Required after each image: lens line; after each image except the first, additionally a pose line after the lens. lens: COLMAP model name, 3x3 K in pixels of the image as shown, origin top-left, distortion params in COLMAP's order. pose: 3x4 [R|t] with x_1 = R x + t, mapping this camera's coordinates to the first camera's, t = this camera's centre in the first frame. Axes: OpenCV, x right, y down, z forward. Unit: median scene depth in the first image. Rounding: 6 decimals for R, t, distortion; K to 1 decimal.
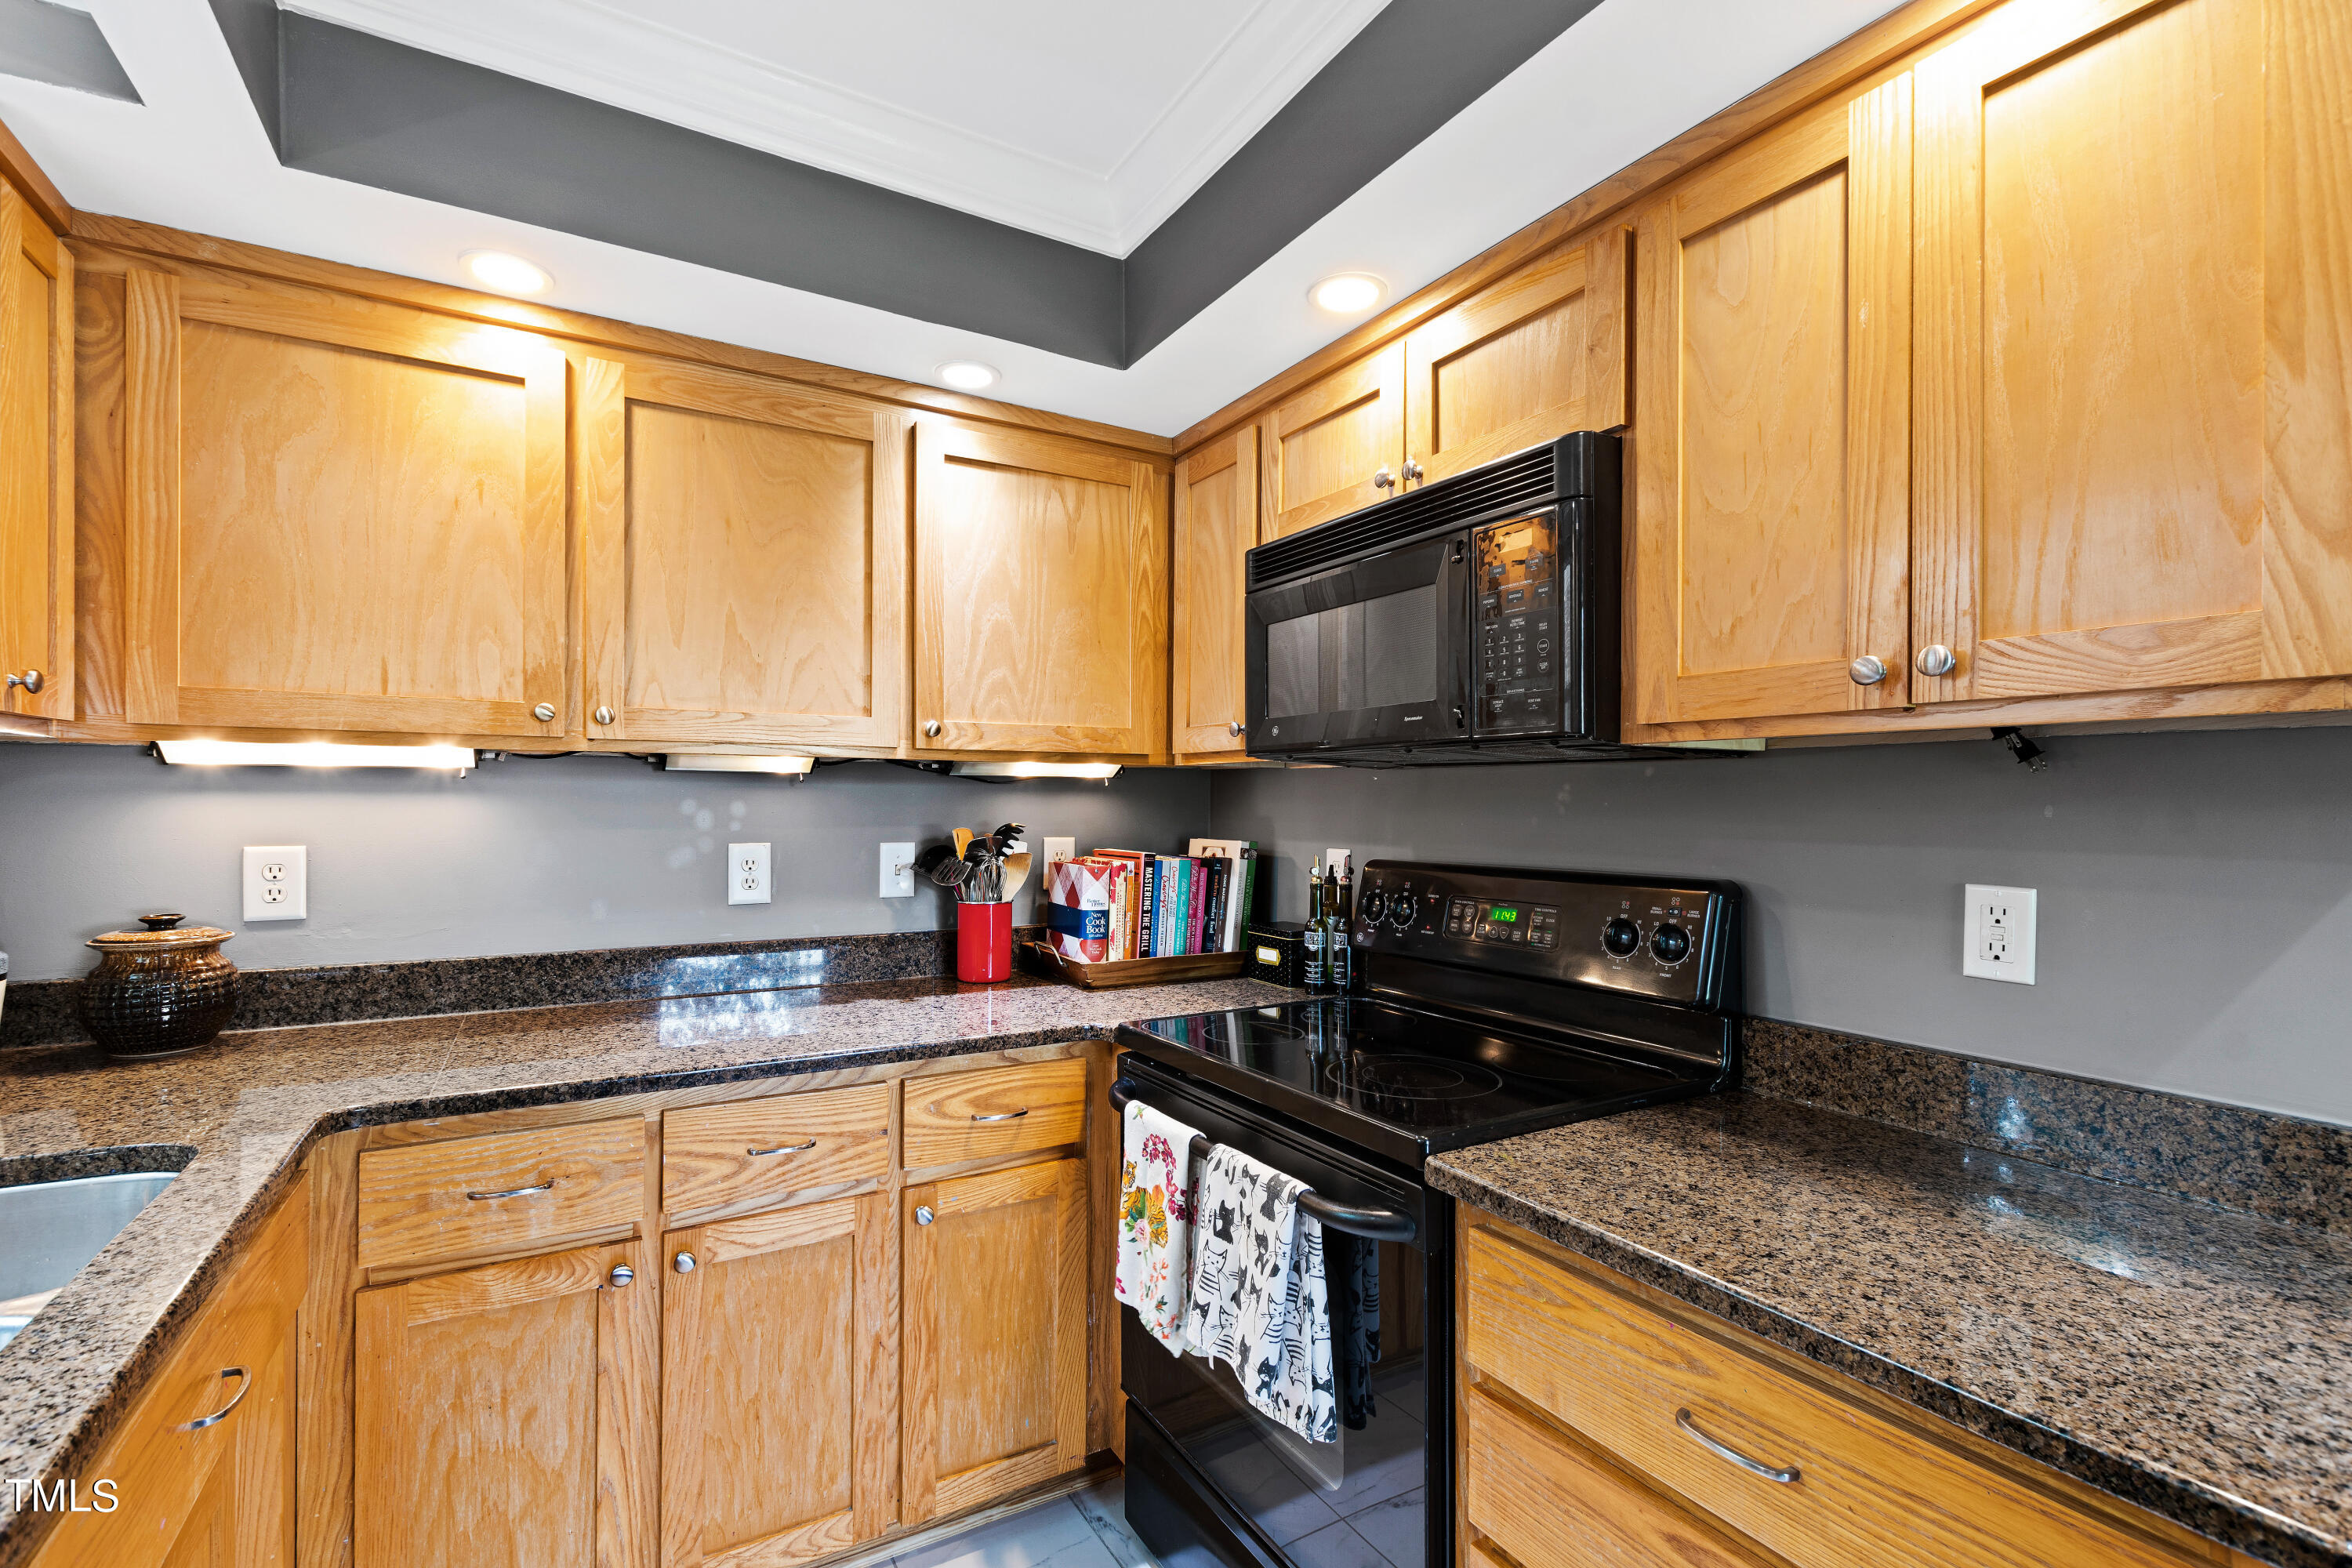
lens RADIAL K [[1040.2, 0, 1149.7], [0, 1040.2, 803.1], [0, 0, 1]] dist [0.006578, -0.003060]
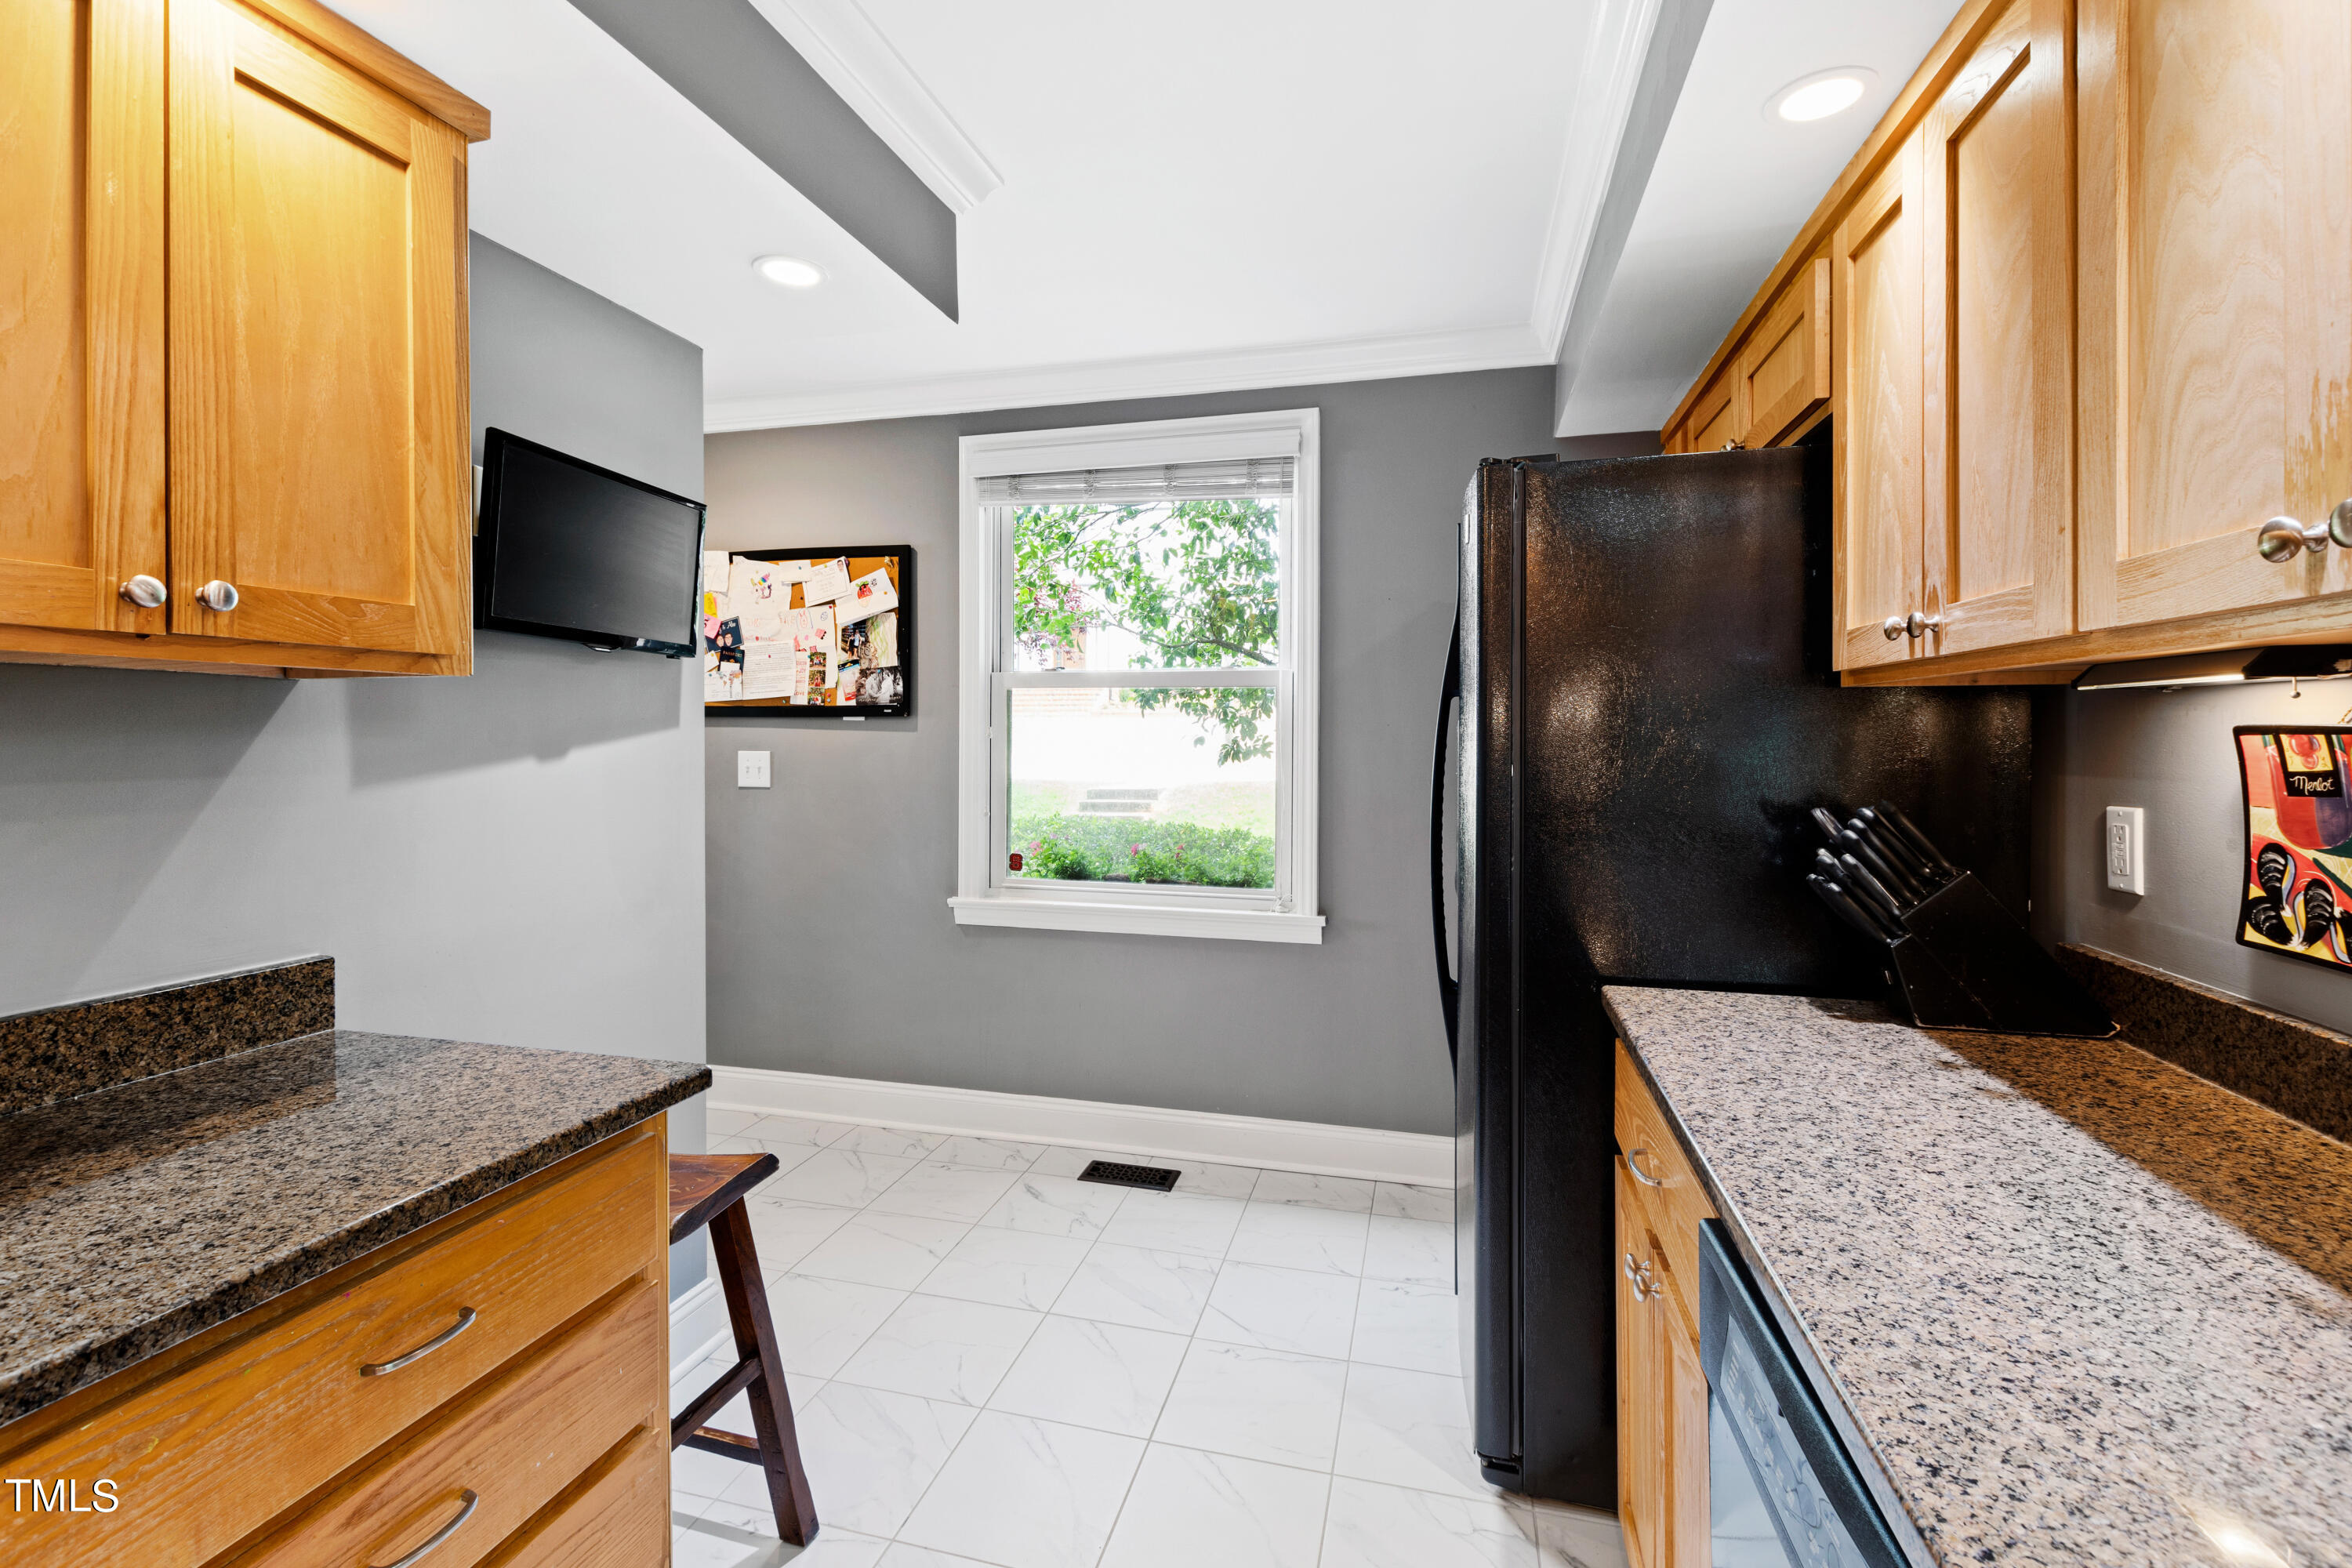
lens RADIAL K [[1040.2, 0, 1184.8], [0, 1040.2, 734.6], [0, 0, 1]] dist [0.006578, -0.003060]
pose [[-0.722980, -0.008444, 0.690818, -0.386643], [-0.003651, 0.999958, 0.008402, -0.007567], [-0.690859, 0.003553, -0.722980, 0.650282]]
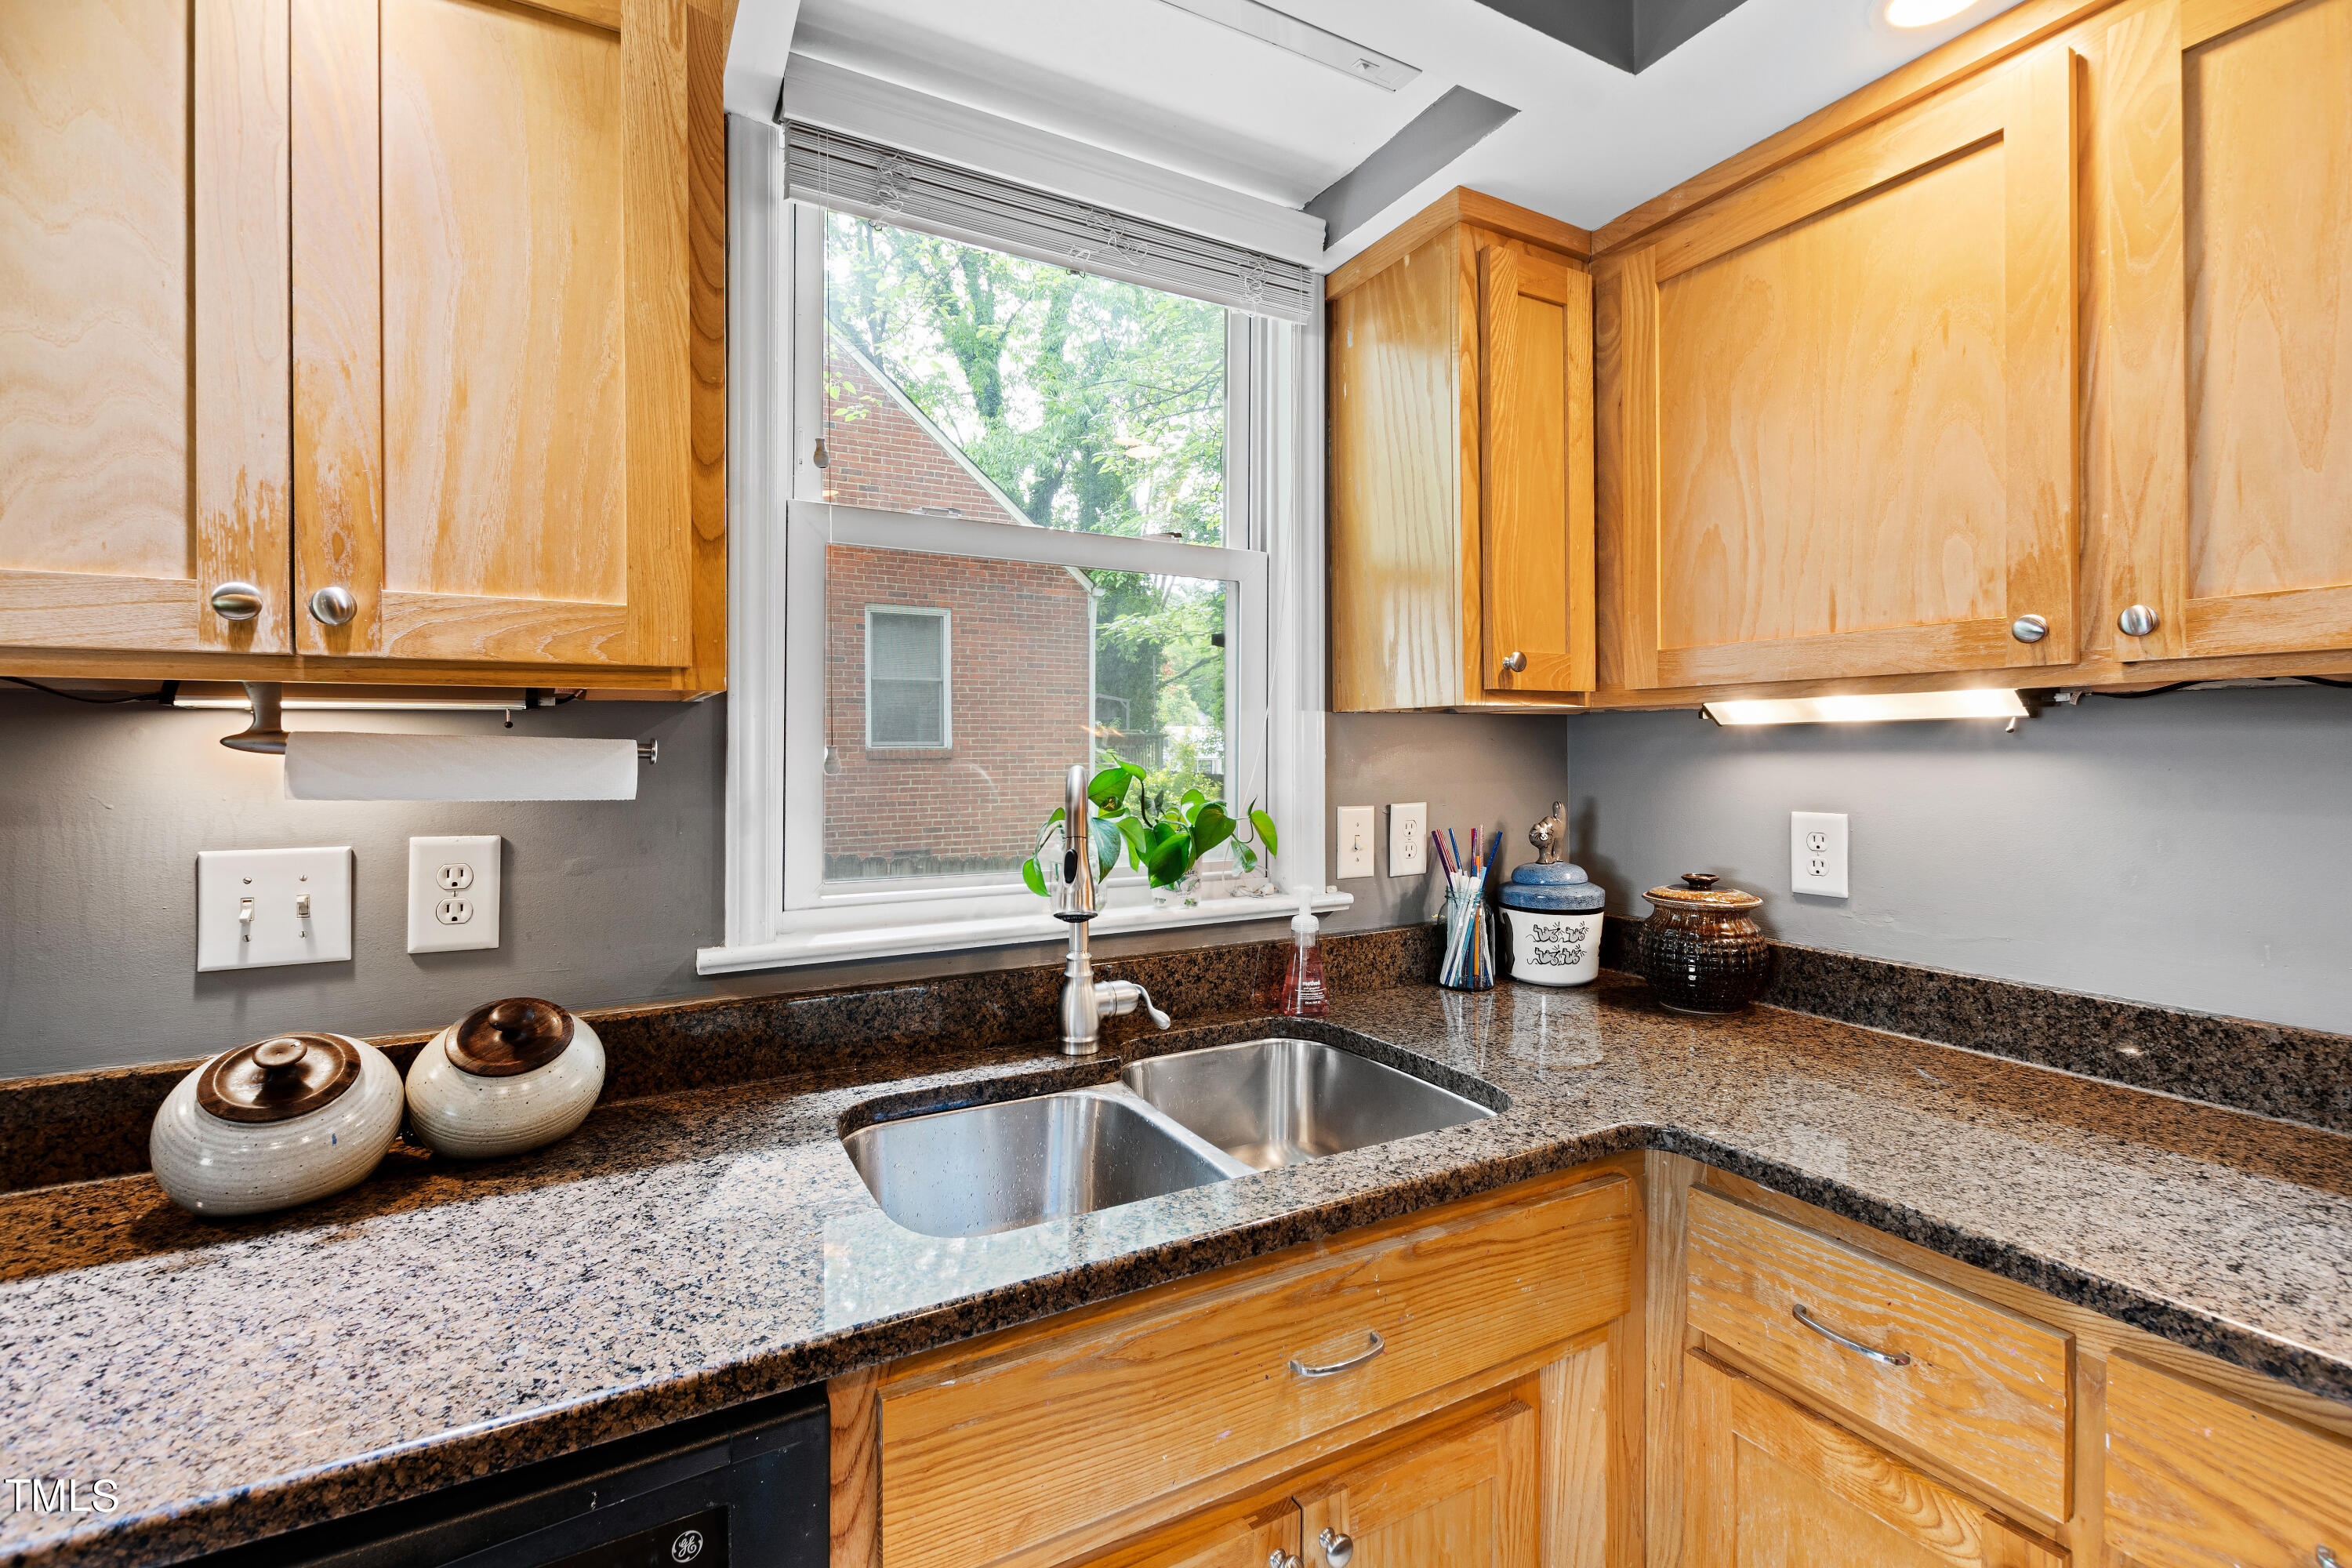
lens RADIAL K [[1040.2, 0, 1129.8], [0, 1040.2, 748.3], [0, 0, 1]] dist [0.006578, -0.003060]
pose [[-0.027458, -0.006100, -0.999604, 0.079377], [0.002883, 0.999977, -0.006181, -0.010821], [0.999619, -0.003052, -0.027440, 0.472831]]
